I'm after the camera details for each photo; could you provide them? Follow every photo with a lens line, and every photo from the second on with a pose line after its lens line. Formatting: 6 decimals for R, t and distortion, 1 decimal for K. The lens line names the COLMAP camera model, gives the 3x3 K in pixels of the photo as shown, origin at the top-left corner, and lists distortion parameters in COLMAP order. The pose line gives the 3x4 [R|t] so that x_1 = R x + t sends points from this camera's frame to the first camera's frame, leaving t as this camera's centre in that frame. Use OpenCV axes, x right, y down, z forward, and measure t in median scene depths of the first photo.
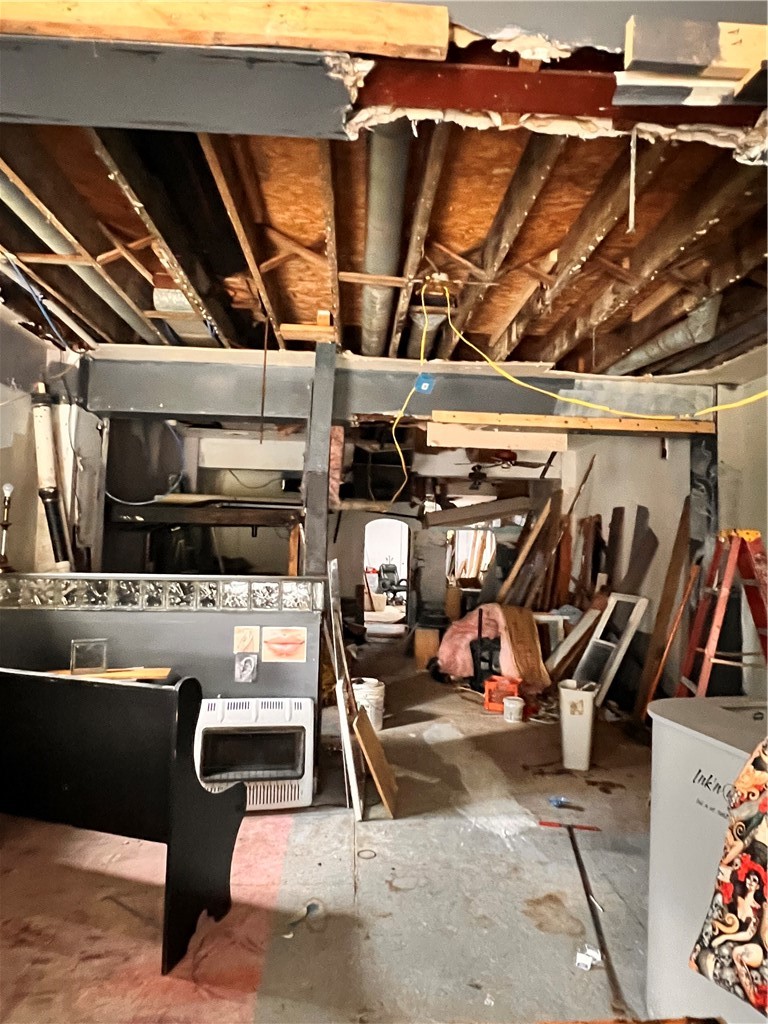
lens RADIAL K [[645.9, 0, 388.1], [0, 645.9, 508.2], [0, 0, 1]] dist [0.011125, 0.003343]
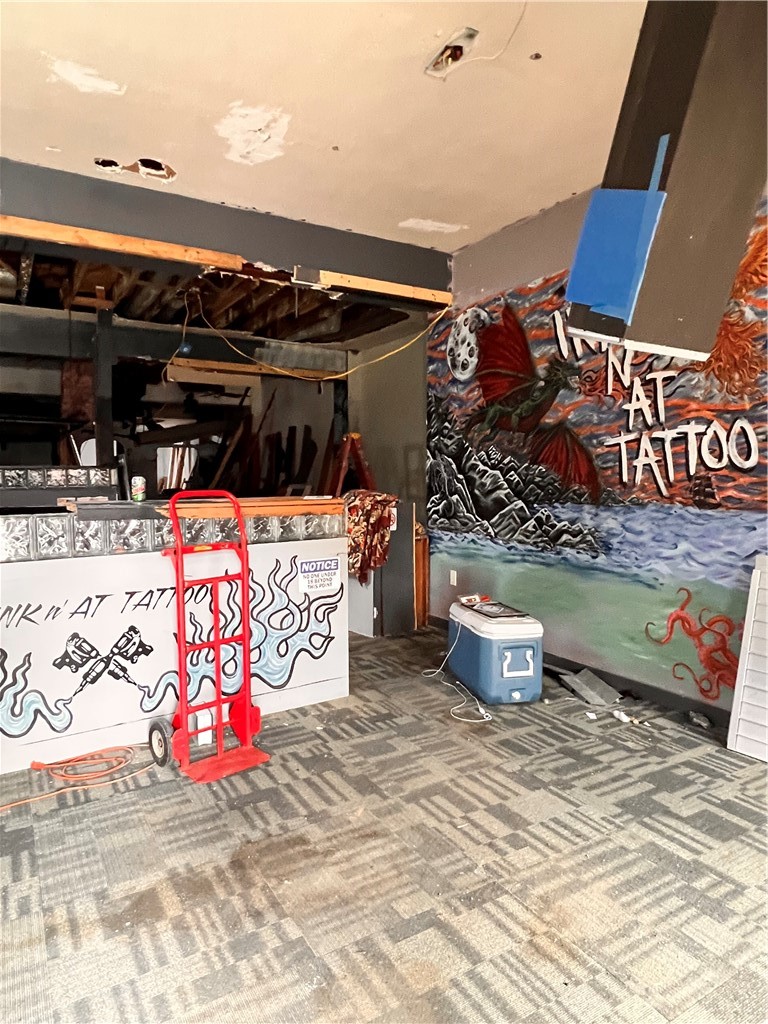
lens RADIAL K [[645.9, 0, 383.0], [0, 645.9, 509.2], [0, 0, 1]] dist [0.011125, 0.003343]
pose [[0.885615, -0.052901, 0.461398, -0.185252], [0.000795, 0.993663, 0.112401, 0.025609], [-0.464420, -0.099177, 0.880044, -0.504815]]
